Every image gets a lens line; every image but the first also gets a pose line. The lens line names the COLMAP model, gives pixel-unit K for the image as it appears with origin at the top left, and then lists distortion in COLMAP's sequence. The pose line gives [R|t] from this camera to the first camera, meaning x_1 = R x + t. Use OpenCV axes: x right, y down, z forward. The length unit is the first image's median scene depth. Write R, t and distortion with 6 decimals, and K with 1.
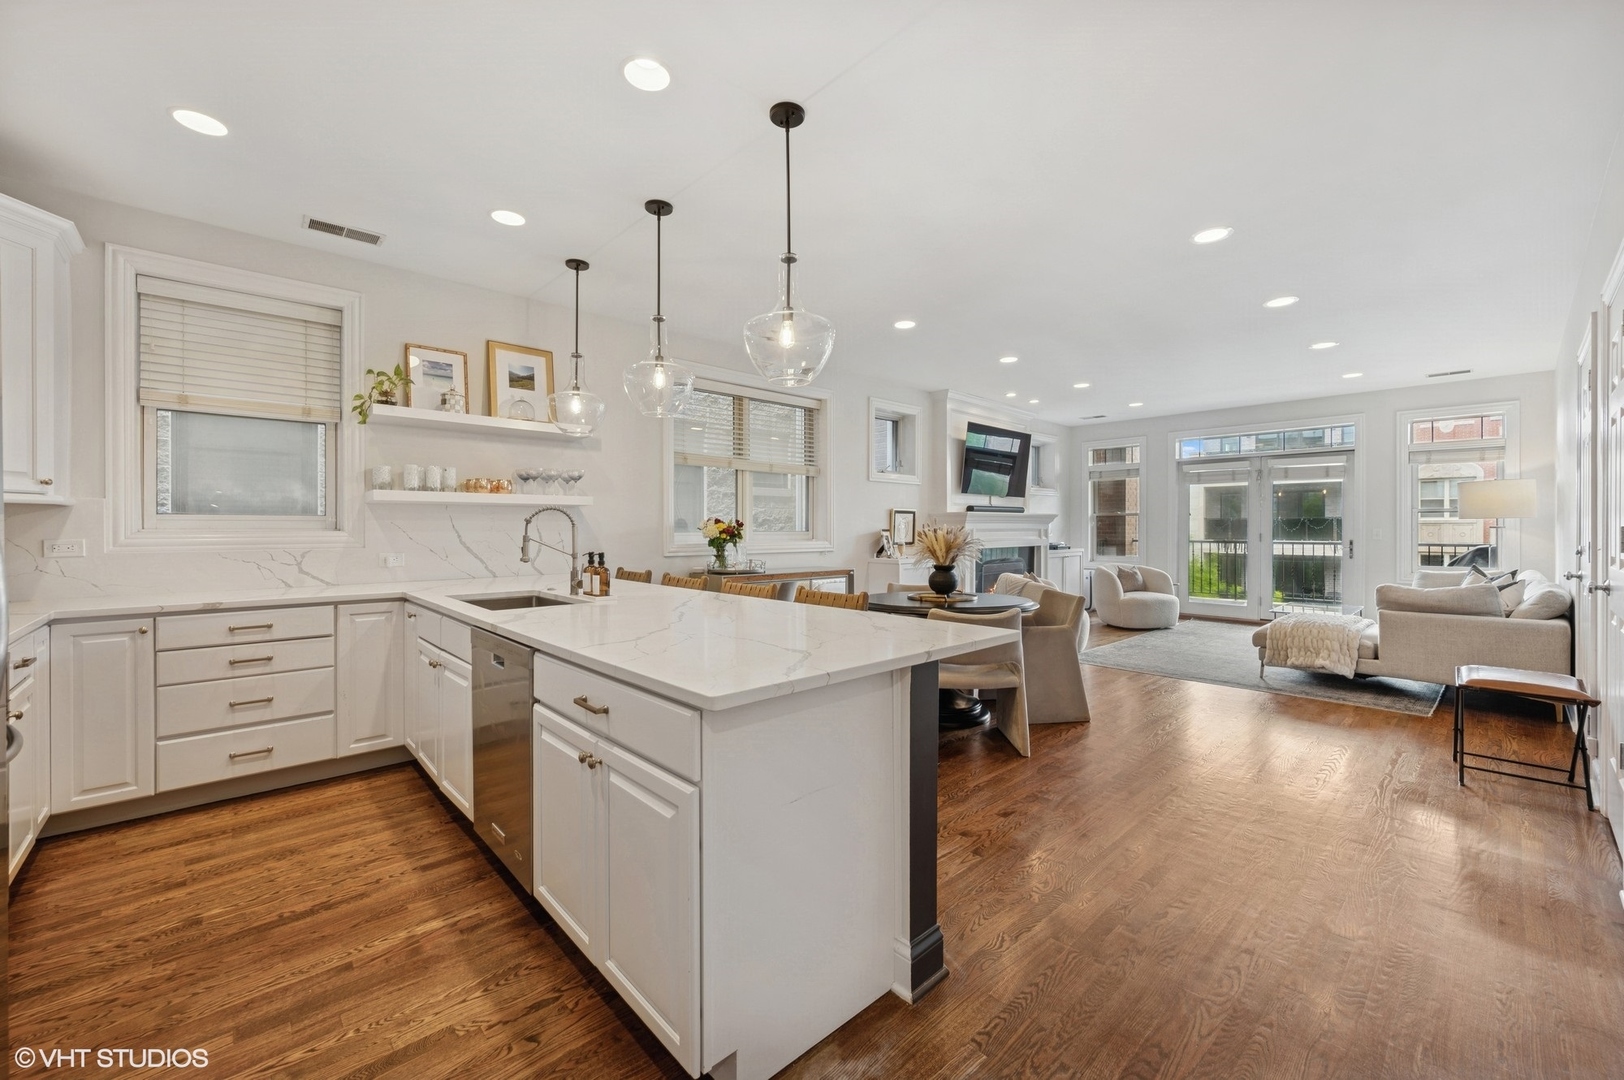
lens RADIAL K [[644.5, 0, 813.1], [0, 644.5, 529.0], [0, 0, 1]] dist [-0.000470, -0.000070]
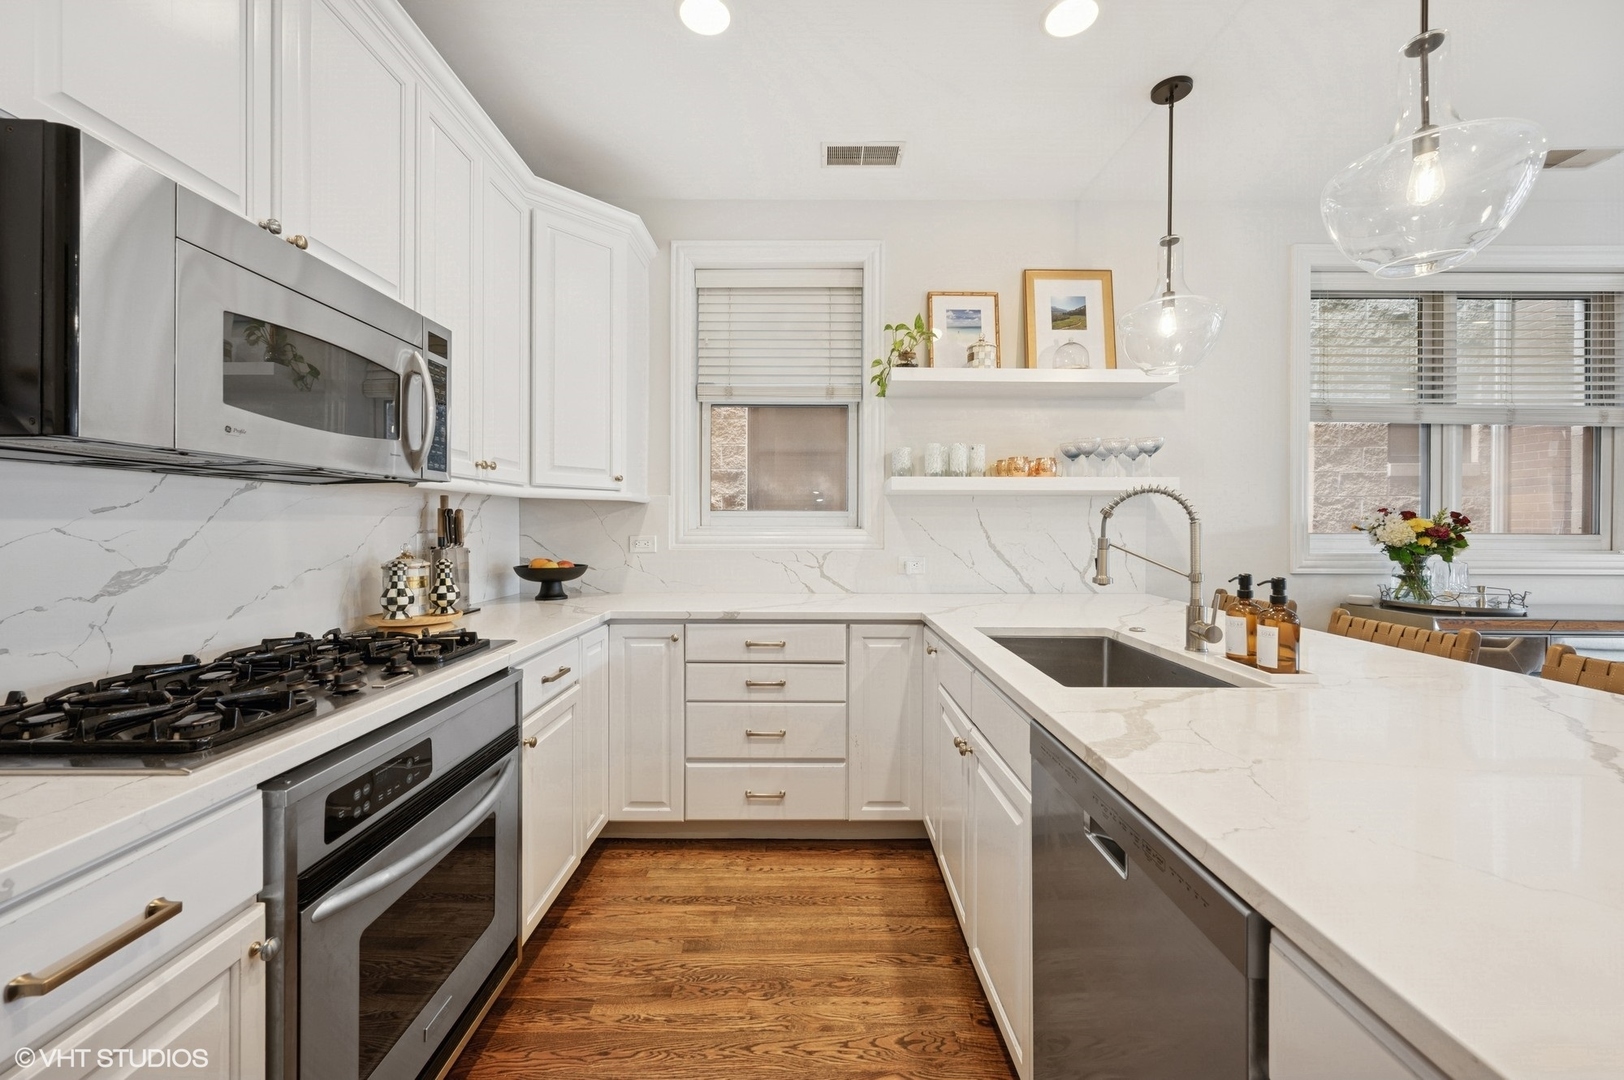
lens RADIAL K [[644.5, 0, 814.9], [0, 644.5, 527.4], [0, 0, 1]] dist [-0.000470, -0.000070]
pose [[0.737102, 0.003939, -0.675770, -0.182069], [-0.004462, 0.999990, 0.000962, 0.000665], [0.675766, 0.002307, 0.737112, 0.296549]]
